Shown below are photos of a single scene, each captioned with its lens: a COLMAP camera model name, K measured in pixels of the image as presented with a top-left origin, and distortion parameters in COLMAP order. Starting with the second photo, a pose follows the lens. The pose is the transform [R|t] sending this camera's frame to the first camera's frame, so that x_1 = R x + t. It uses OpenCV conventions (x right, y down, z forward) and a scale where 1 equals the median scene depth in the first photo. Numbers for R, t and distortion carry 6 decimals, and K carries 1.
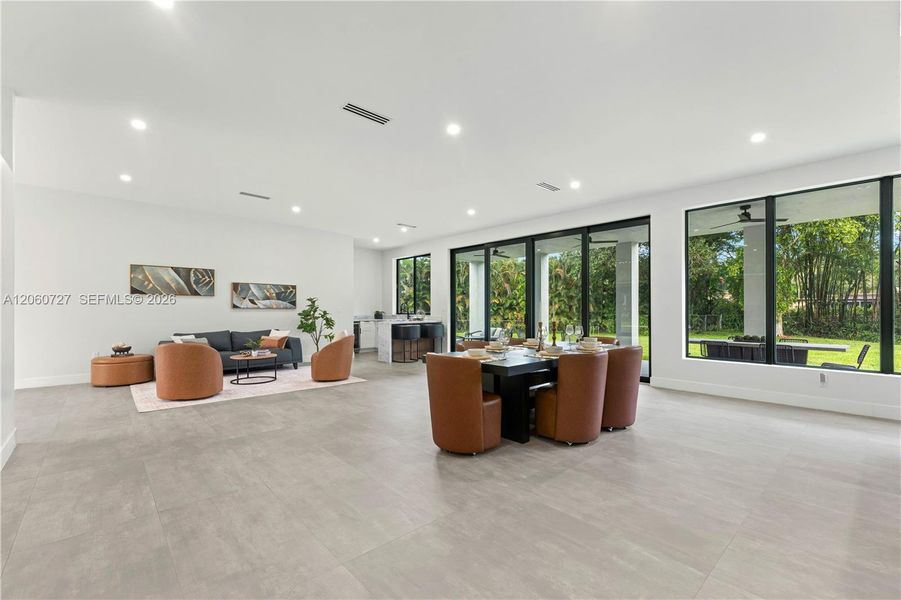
lens RADIAL K [[391.0, 0, 453.0], [0, 391.0, 304.9], [0, 0, 1]] dist [-0.003963, -0.000456]
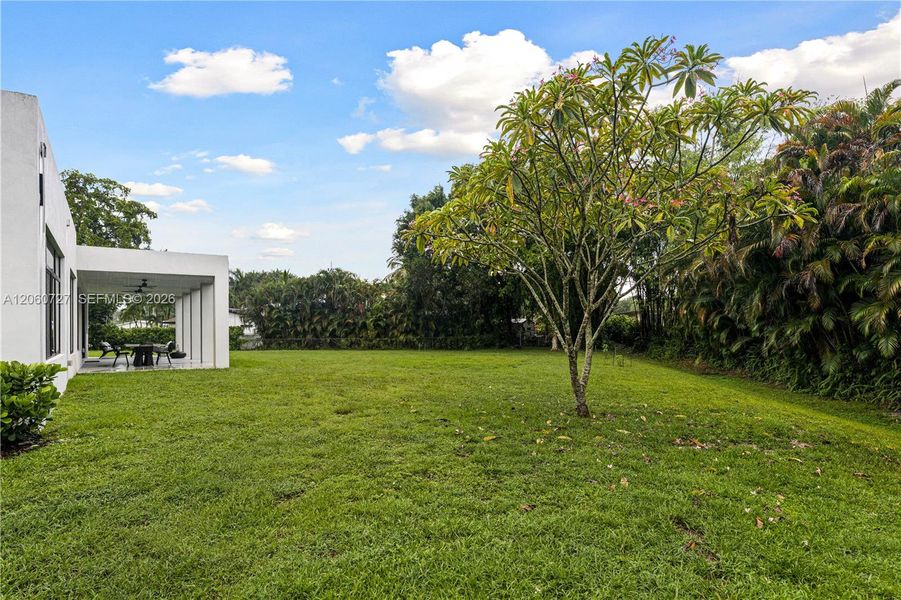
lens RADIAL K [[445.6, 0, 455.8], [0, 445.6, 301.5], [0, 0, 1]] dist [-0.002023, -0.000241]
pose [[0.998441, -0.015667, -0.053577, 2.070609], [0.013219, 0.998865, -0.045755, -0.012728], [0.054233, 0.044976, 0.997515, -0.963448]]
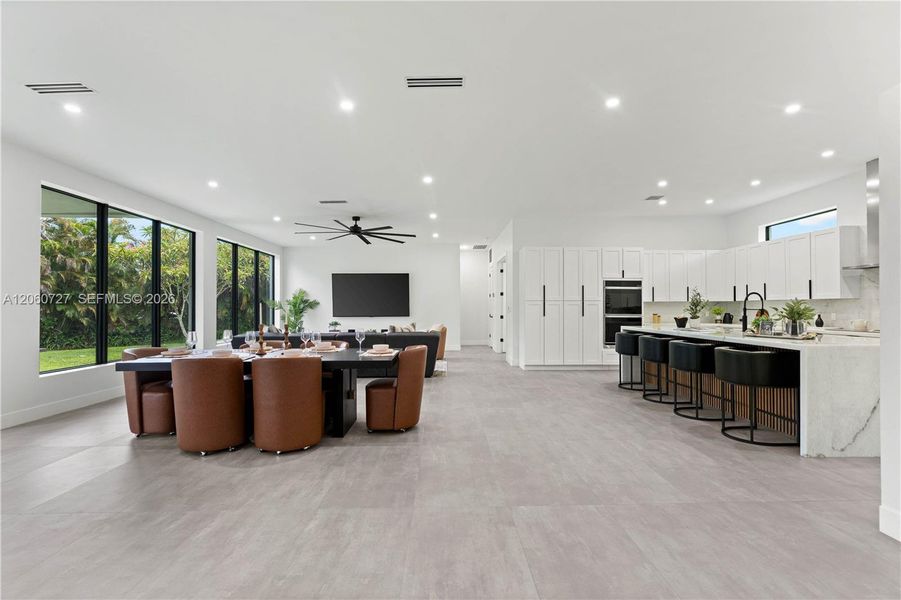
lens RADIAL K [[396.9, 0, 453.2], [0, 396.9, 304.4], [0, 0, 1]] dist [-0.001986, -0.000356]
pose [[-0.759321, 0.010091, 0.650637, -0.385134], [-0.001869, 0.999842, -0.017689, 0.005171], [-0.650713, -0.014648, -0.759182, 0.774609]]
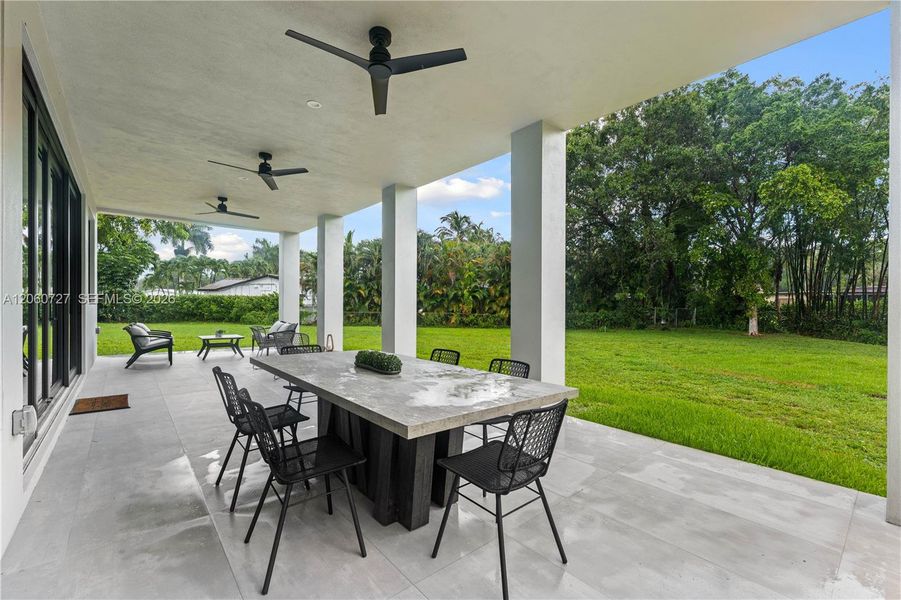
lens RADIAL K [[391.0, 0, 453.0], [0, 391.0, 304.9], [0, 0, 1]] dist [-0.003963, -0.000456]
pose [[0.999840, 0.006650, -0.016588, 0.692874], [-0.006352, 0.999818, 0.017962, 0.018459], [0.016705, -0.017854, 0.999701, 0.501707]]
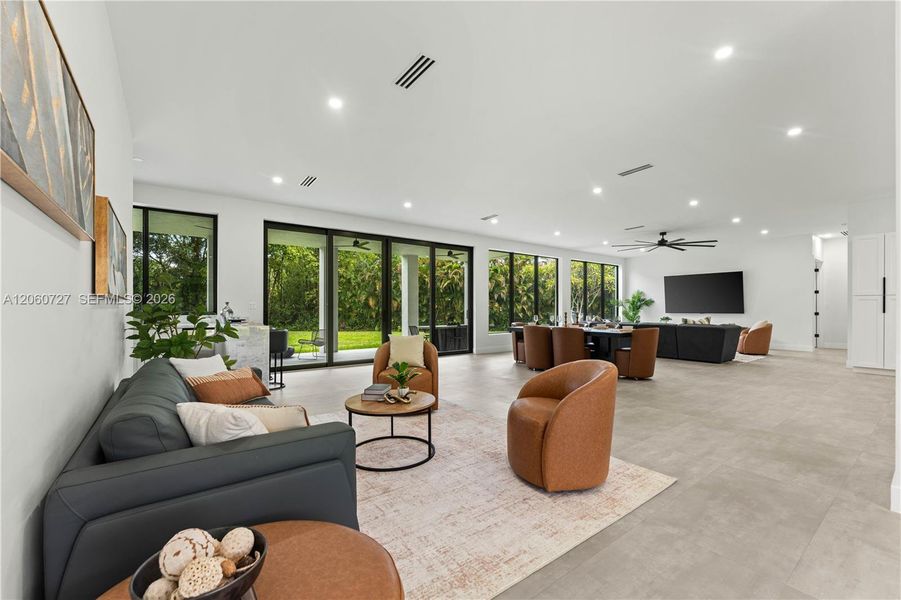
lens RADIAL K [[376.1, 0, 452.0], [0, 376.1, 308.3], [0, 0, 1]] dist [-0.002338, -0.000278]
pose [[0.085754, 0.000874, 0.996316, -0.799027], [-0.010384, 0.999946, 0.000016, 0.015707], [-0.996262, -0.010347, 0.085759, 0.742174]]
